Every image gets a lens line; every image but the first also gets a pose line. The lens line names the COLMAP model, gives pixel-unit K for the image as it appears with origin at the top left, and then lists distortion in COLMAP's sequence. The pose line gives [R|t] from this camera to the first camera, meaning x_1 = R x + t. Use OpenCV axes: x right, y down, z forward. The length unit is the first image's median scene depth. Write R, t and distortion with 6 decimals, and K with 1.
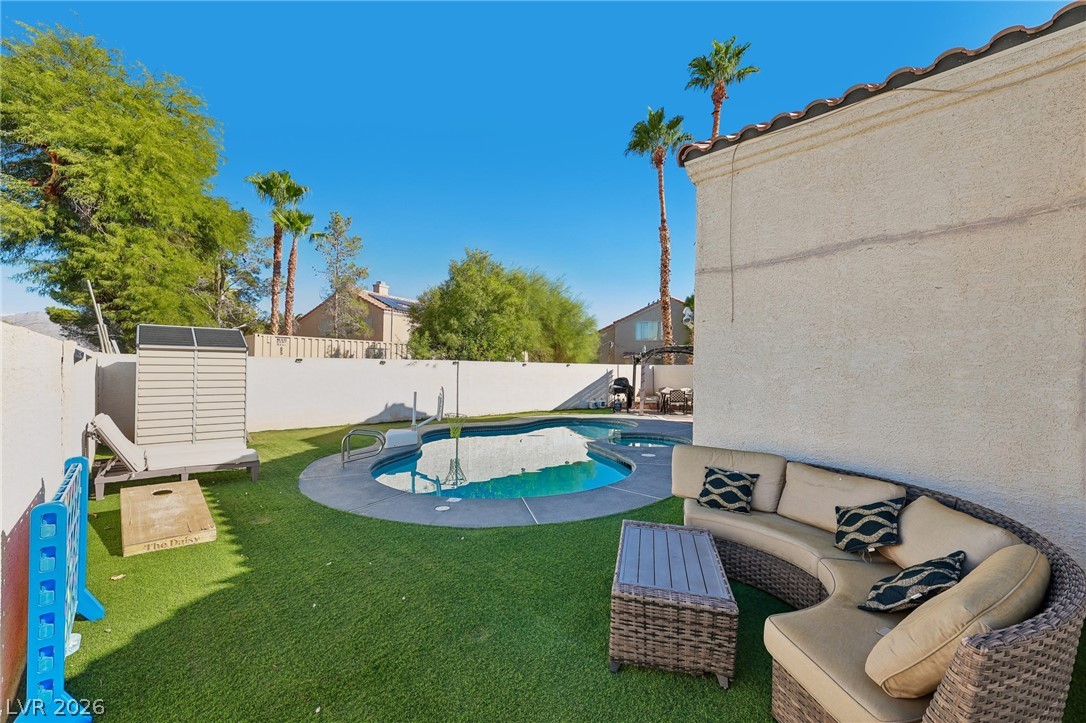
lens RADIAL K [[457.8, 0, 546.1], [0, 457.8, 362.2], [0, 0, 1]] dist [-0.000915, 0.000474]
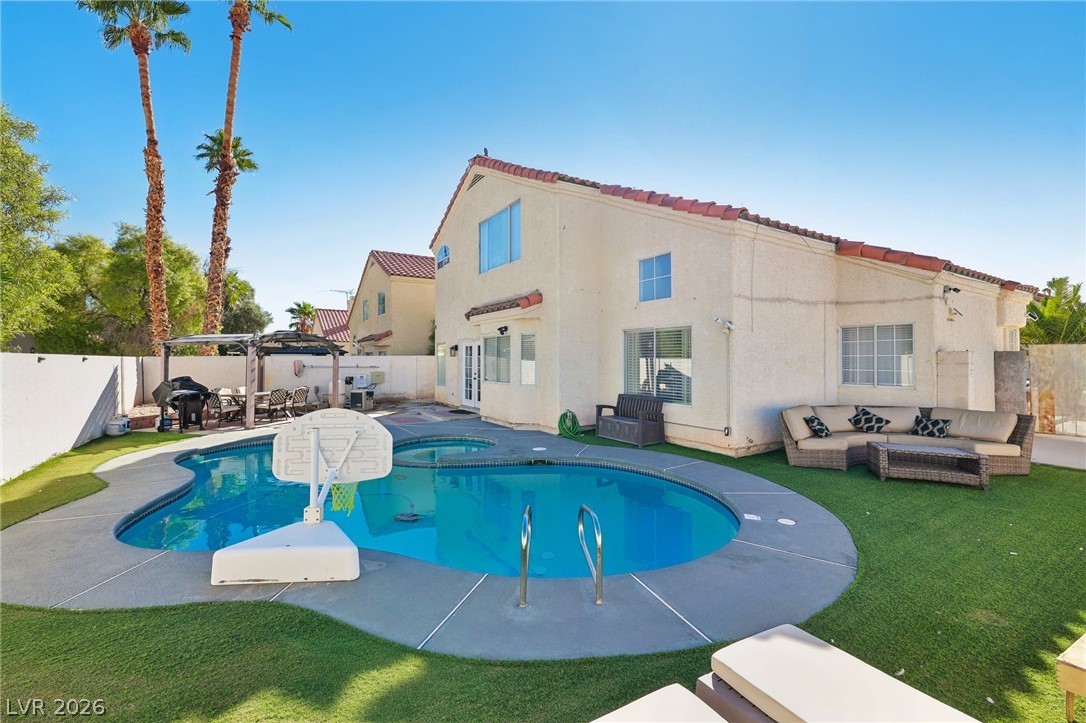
lens RADIAL K [[457.8, 0, 537.3], [0, 457.8, 356.8], [0, 0, 1]] dist [-0.000915, 0.000474]
pose [[0.187150, -0.007043, 0.982306, -0.302954], [-0.003743, 0.999962, 0.007882, -0.001068], [-0.982324, -0.005152, 0.187116, 0.323890]]
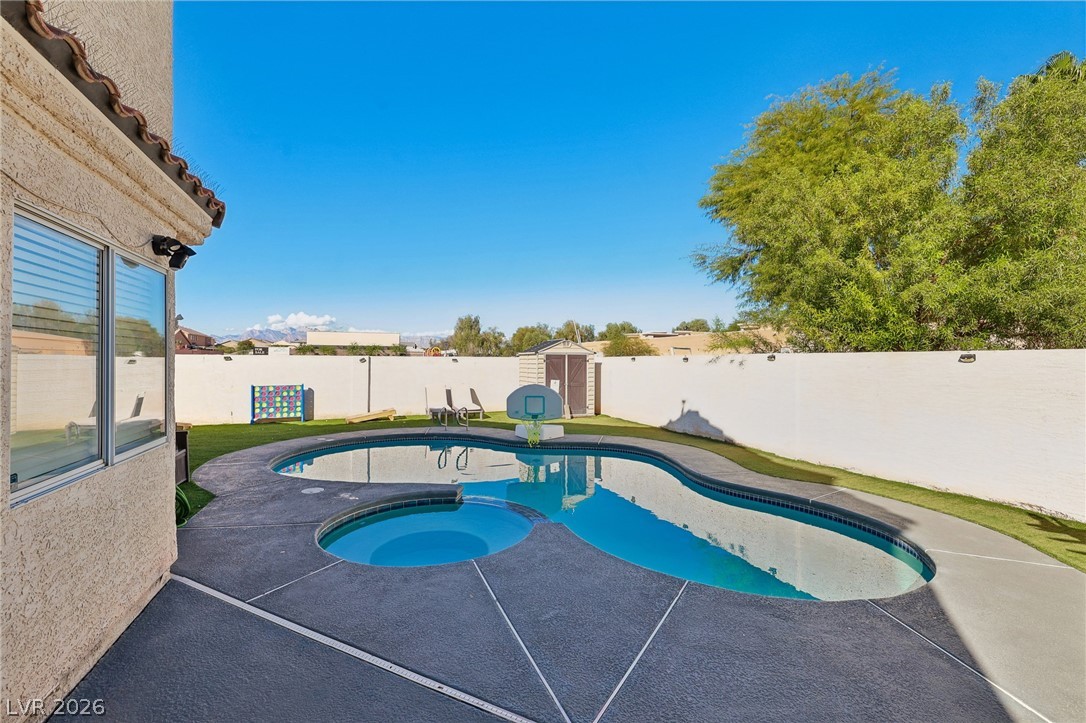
lens RADIAL K [[457.8, 0, 541.1], [0, 457.8, 358.9], [0, 0, 1]] dist [-0.000915, 0.000474]
pose [[-0.366270, -0.018409, -0.930327, 0.293537], [0.001605, 0.999790, -0.020415, 0.009848], [0.930507, -0.008971, -0.366163, 0.622677]]
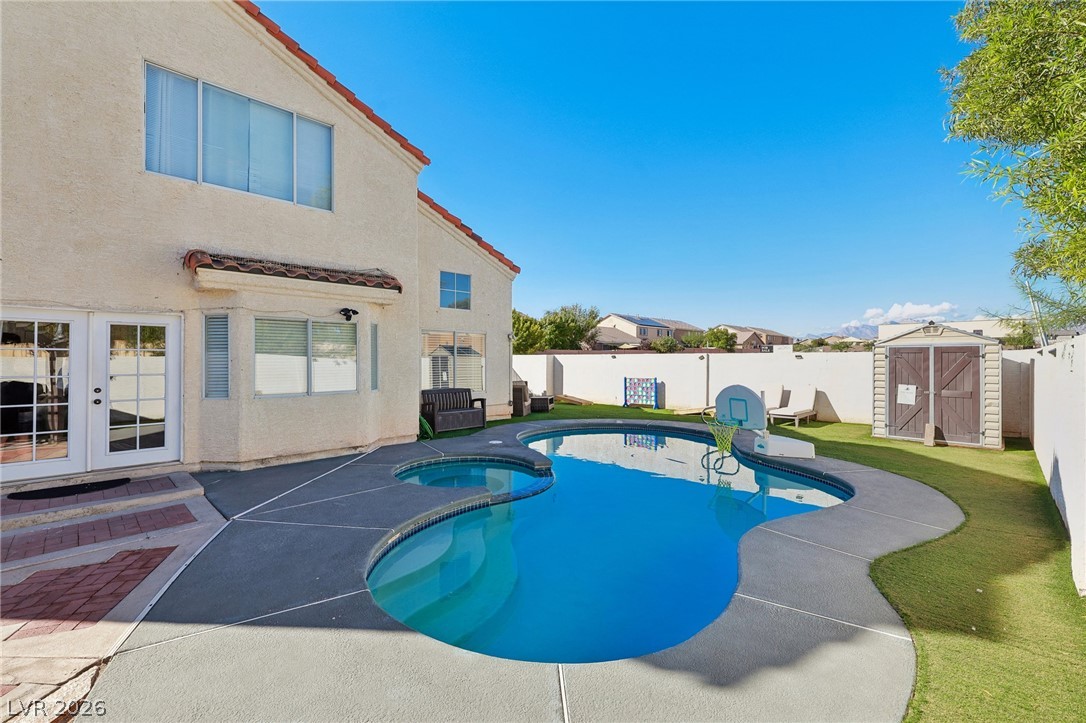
lens RADIAL K [[457.8, 0, 538.4], [0, 457.8, 357.1], [0, 0, 1]] dist [-0.000915, 0.000474]
pose [[-0.999193, -0.010983, -0.038633, 0.065252], [-0.010452, 0.999848, -0.013924, 0.009803], [0.038780, -0.013509, -0.999156, 0.817665]]
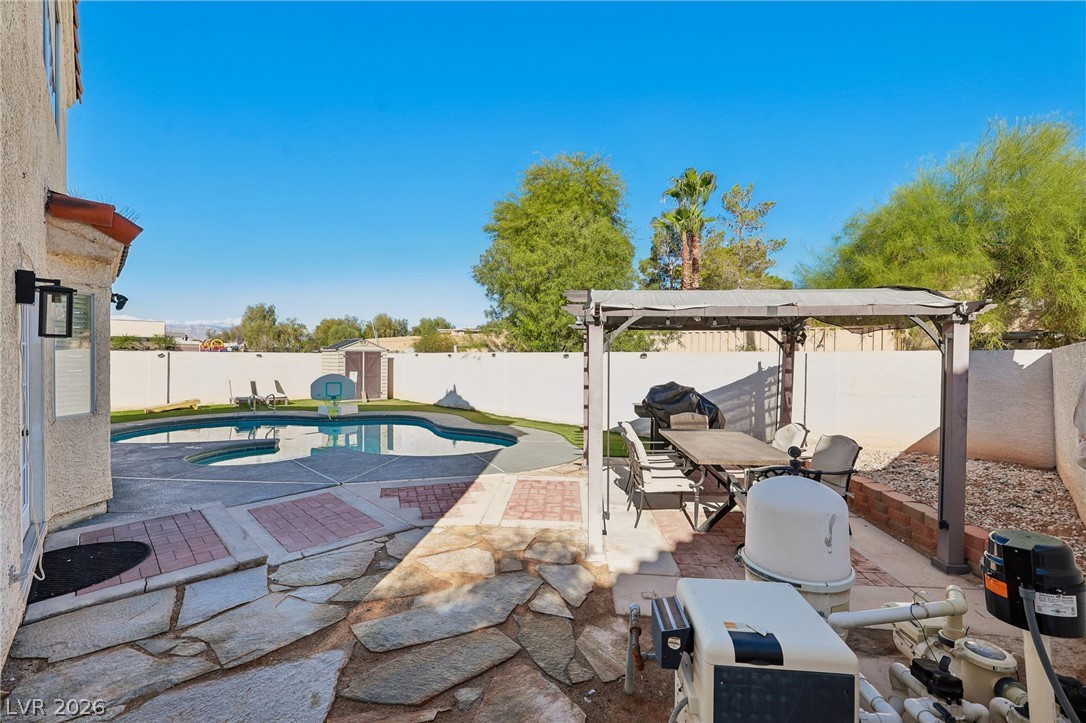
lens RADIAL K [[458.4, 0, 541.8], [0, 458.4, 355.2], [0, 0, 1]] dist [0.000680, 0.000539]
pose [[0.020702, -0.016181, -0.999655, 0.486979], [0.004897, 0.999859, -0.016082, 0.012094], [0.999774, -0.004562, 0.020778, 0.713194]]
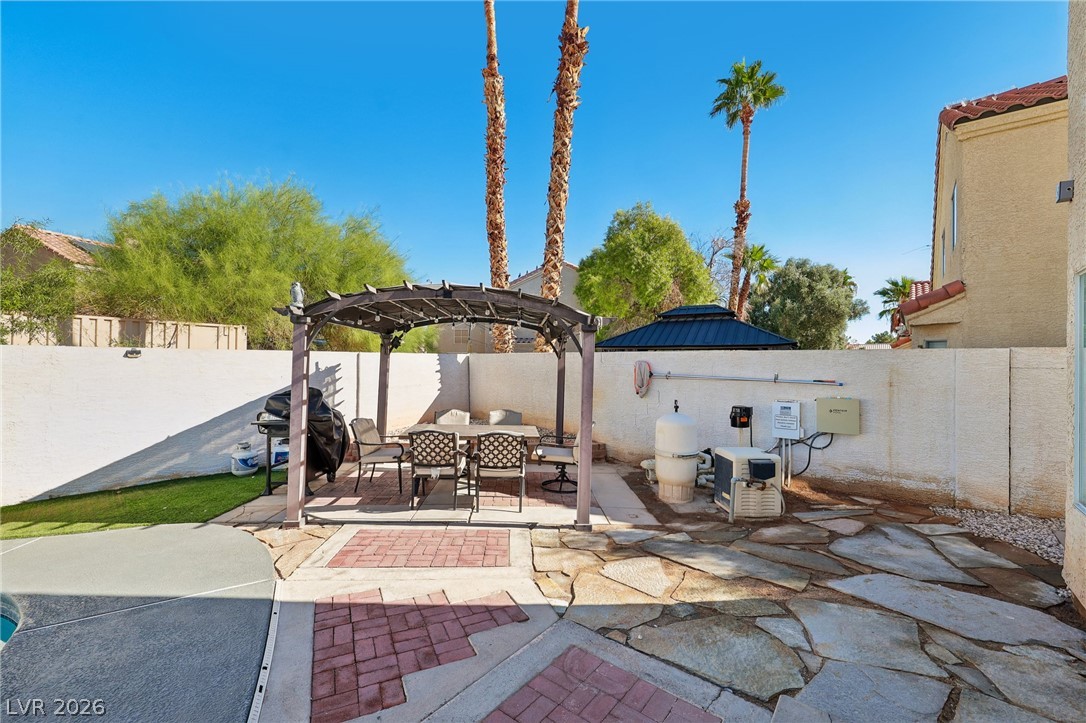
lens RADIAL K [[457.8, 0, 538.6], [0, 457.8, 354.6], [0, 0, 1]] dist [-0.000915, 0.000474]
pose [[0.990411, -0.002724, 0.138126, 0.241629], [0.003093, 0.999992, -0.002453, 0.008218], [-0.138118, 0.002857, 0.990412, 0.517971]]
